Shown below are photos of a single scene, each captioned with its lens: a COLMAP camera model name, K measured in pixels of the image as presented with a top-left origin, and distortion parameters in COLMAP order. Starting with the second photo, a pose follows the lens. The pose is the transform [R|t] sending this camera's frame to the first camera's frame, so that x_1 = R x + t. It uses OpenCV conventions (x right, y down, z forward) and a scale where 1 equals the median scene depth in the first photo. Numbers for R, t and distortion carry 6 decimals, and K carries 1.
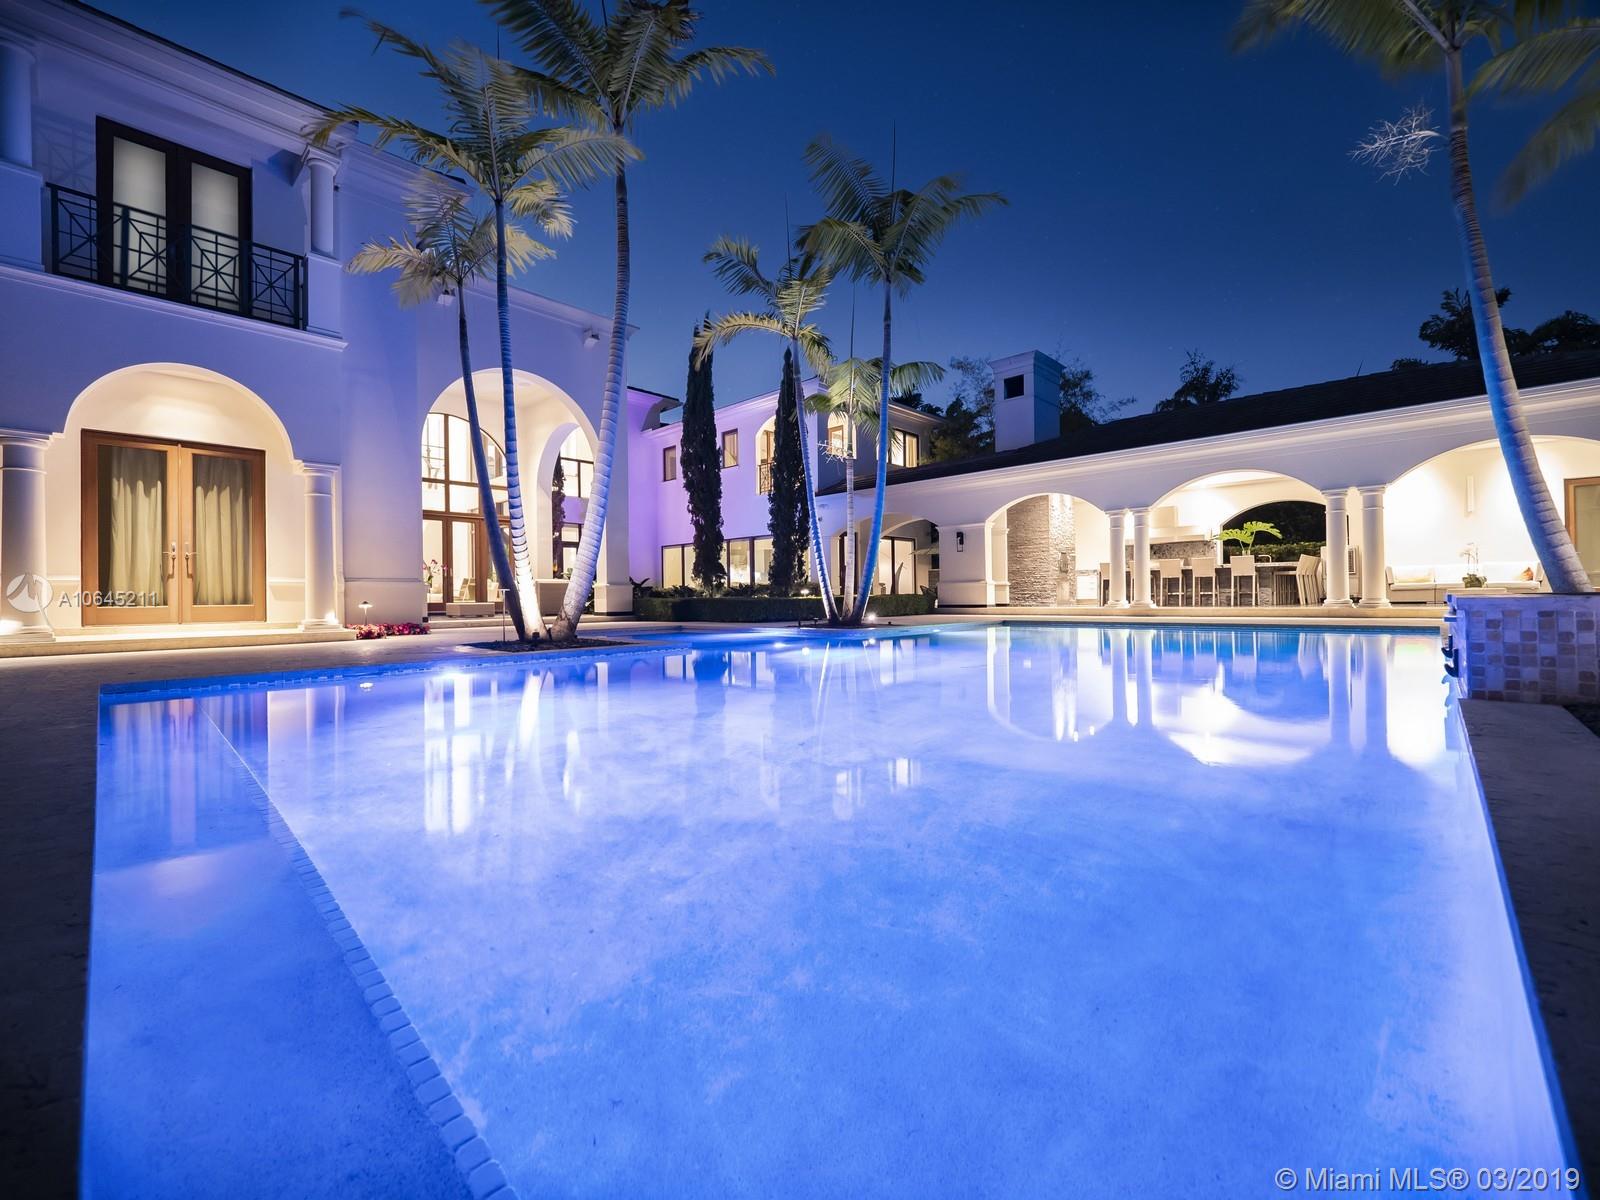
lens RADIAL K [[676.2, 0, 800.0], [0, 676.2, 600.0], [0, 0, 1]] dist [-0.000051, -0.000114]
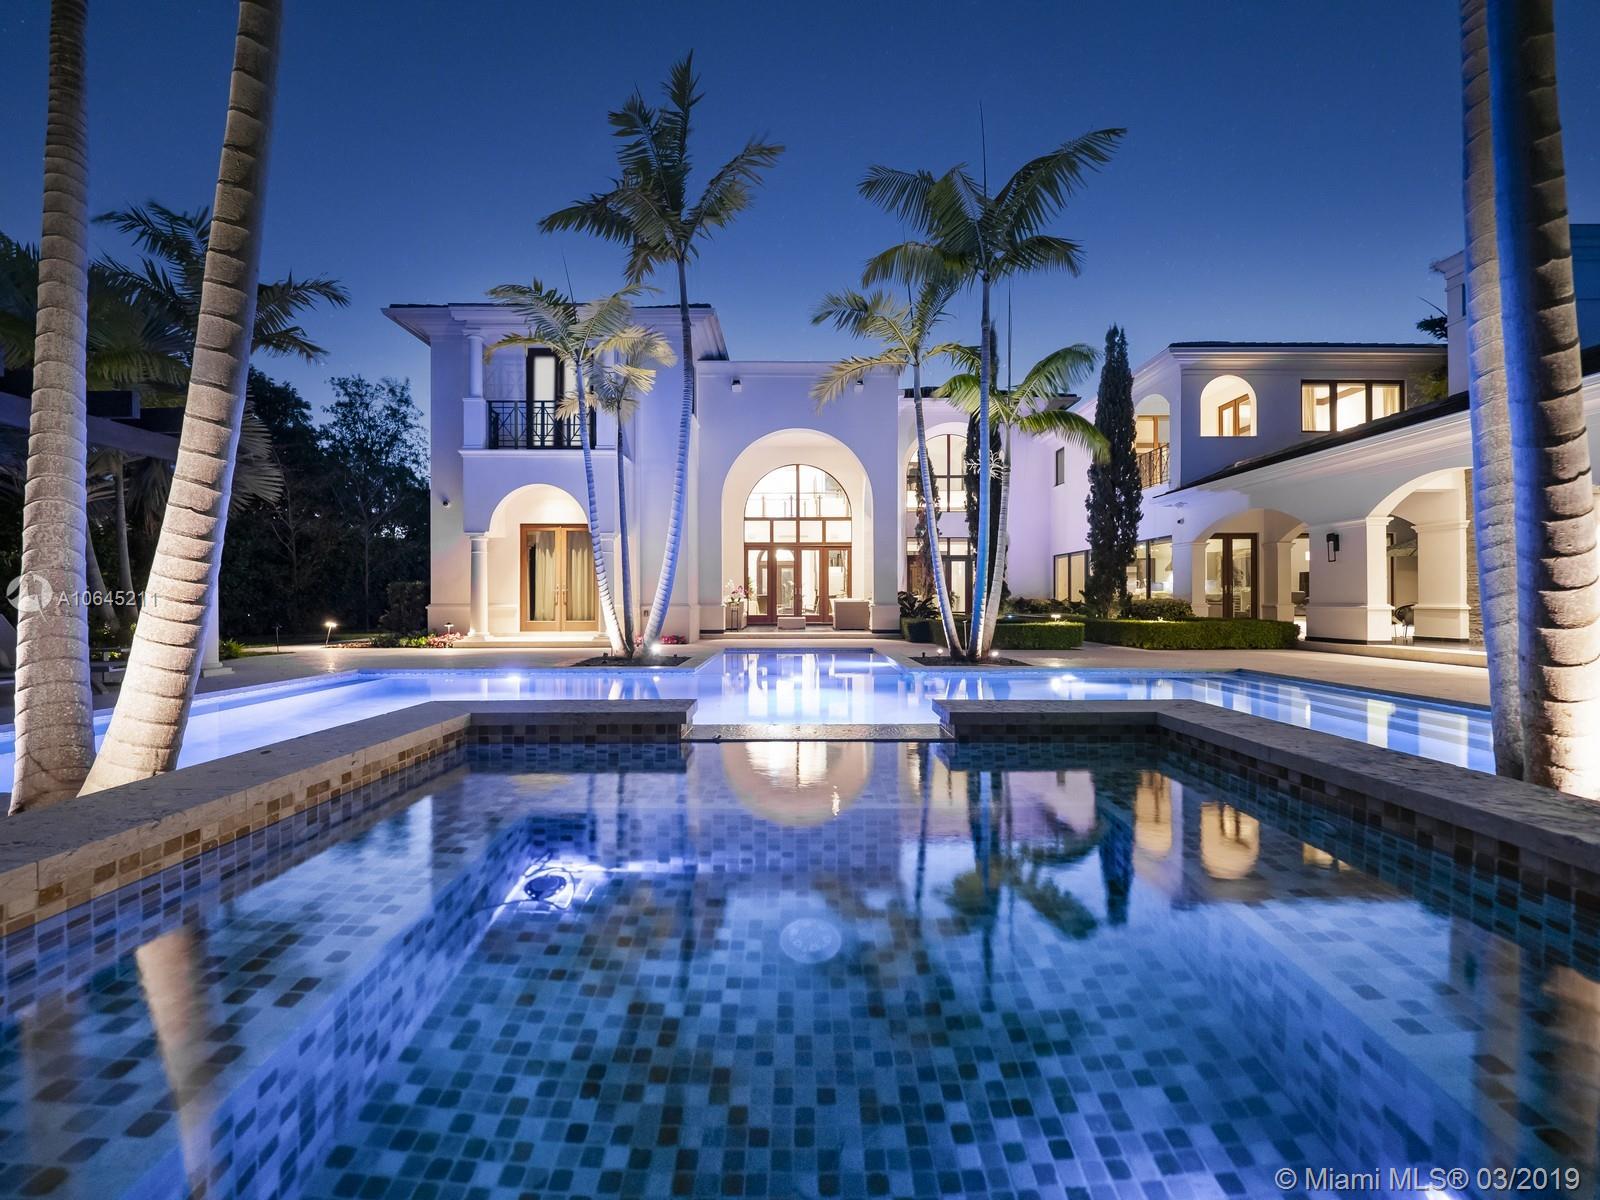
lens RADIAL K [[676.2, 0, 800.0], [0, 676.2, 600.0], [0, 0, 1]] dist [-0.000051, -0.000114]
pose [[0.687853, 0.012962, -0.725735, 0.403939], [-0.010894, 0.999912, 0.007534, -0.035217], [0.725769, 0.002724, 0.687934, 0.147753]]
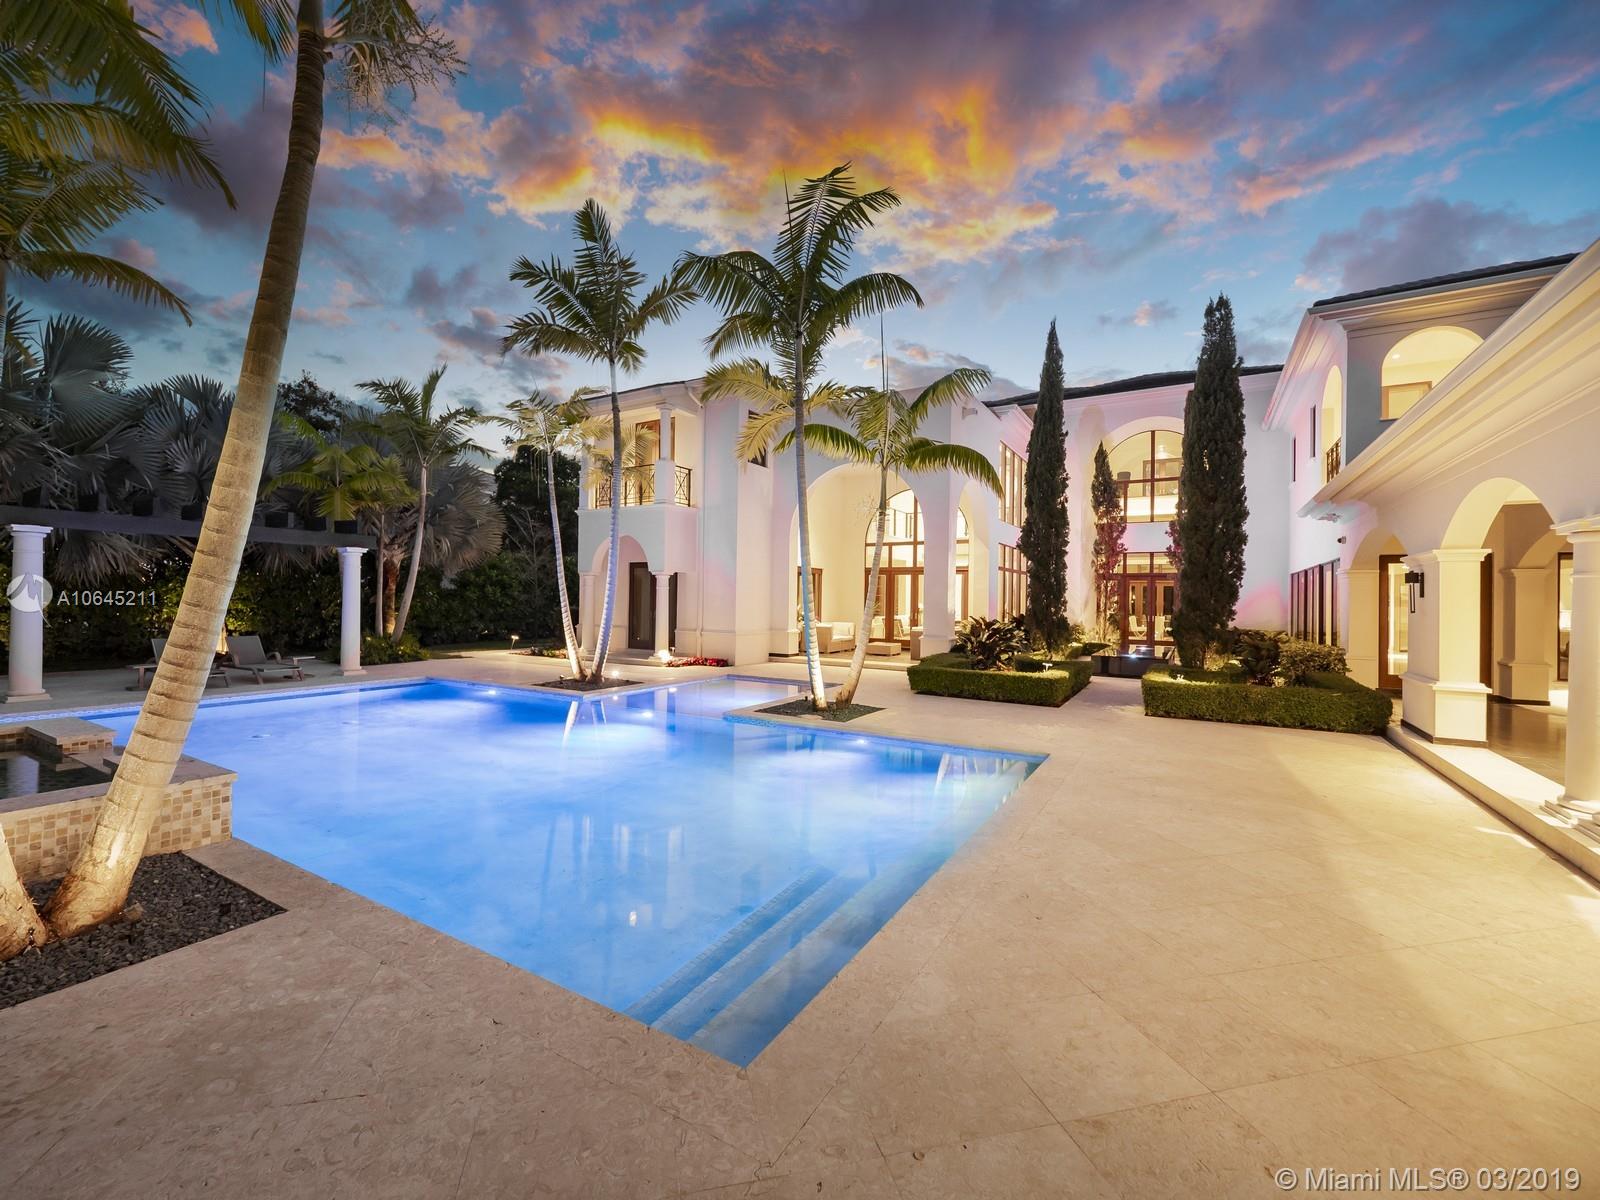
lens RADIAL K [[676.2, 0, 800.0], [0, 676.2, 600.0], [0, 0, 1]] dist [-0.000051, -0.000114]
pose [[0.218083, 0.020470, -0.975715, 0.669344], [-0.020602, 0.999654, 0.016368, -0.089080], [0.975713, 0.016532, 0.218429, 0.541925]]
